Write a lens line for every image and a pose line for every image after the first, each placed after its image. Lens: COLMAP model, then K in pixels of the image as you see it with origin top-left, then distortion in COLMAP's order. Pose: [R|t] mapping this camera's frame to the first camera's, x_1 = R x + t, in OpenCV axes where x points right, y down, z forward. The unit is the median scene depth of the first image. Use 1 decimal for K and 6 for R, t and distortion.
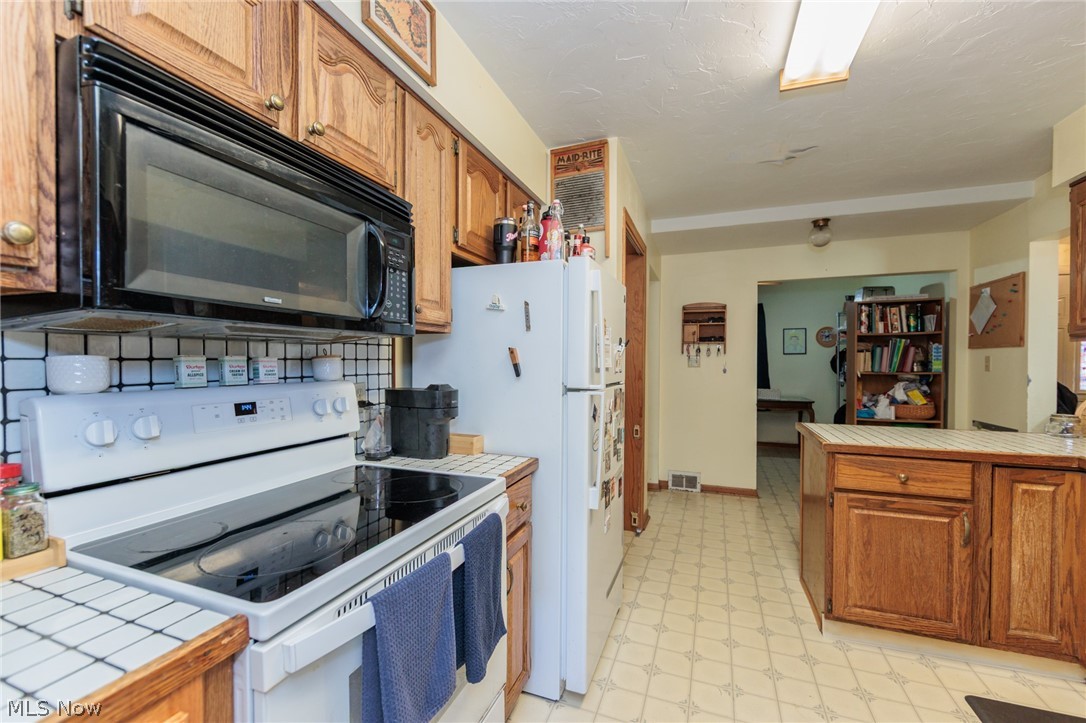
lens RADIAL K [[437.7, 0, 542.4], [0, 437.7, 371.2], [0, 0, 1]] dist [-0.002782, -0.000424]
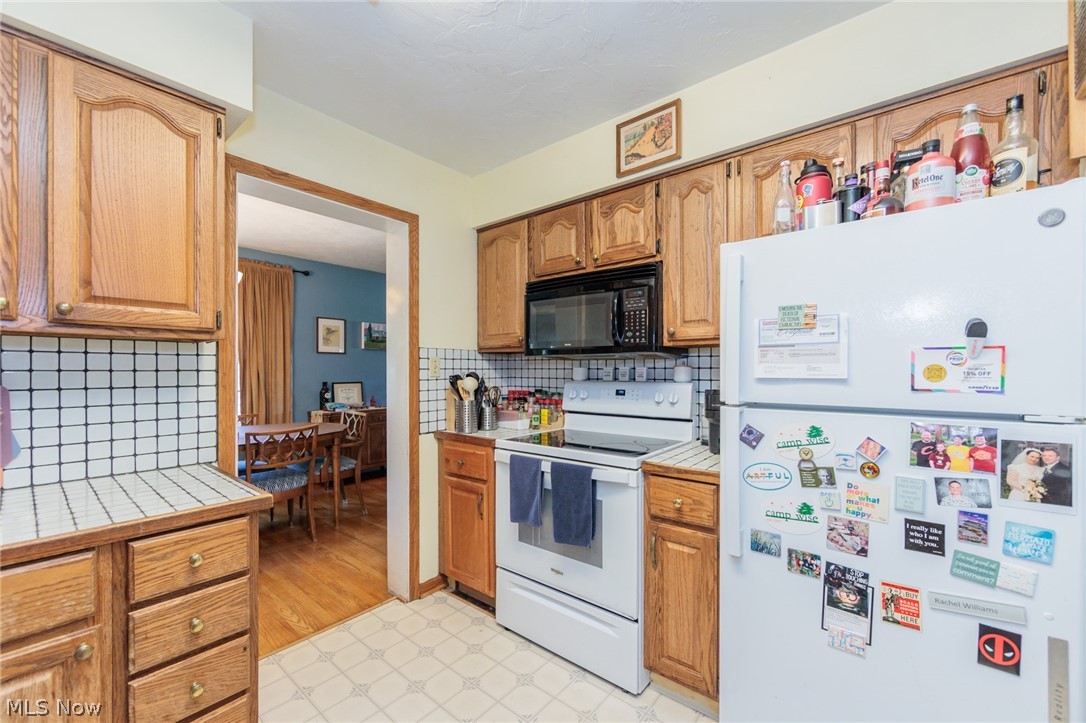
lens RADIAL K [[437.7, 0, 542.4], [0, 437.7, 371.2], [0, 0, 1]] dist [-0.002782, -0.000424]
pose [[-0.318715, 0.002313, -0.947848, 1.336672], [-0.018178, 0.999798, 0.008552, -0.025394], [0.947676, 0.019956, -0.318609, 1.250378]]
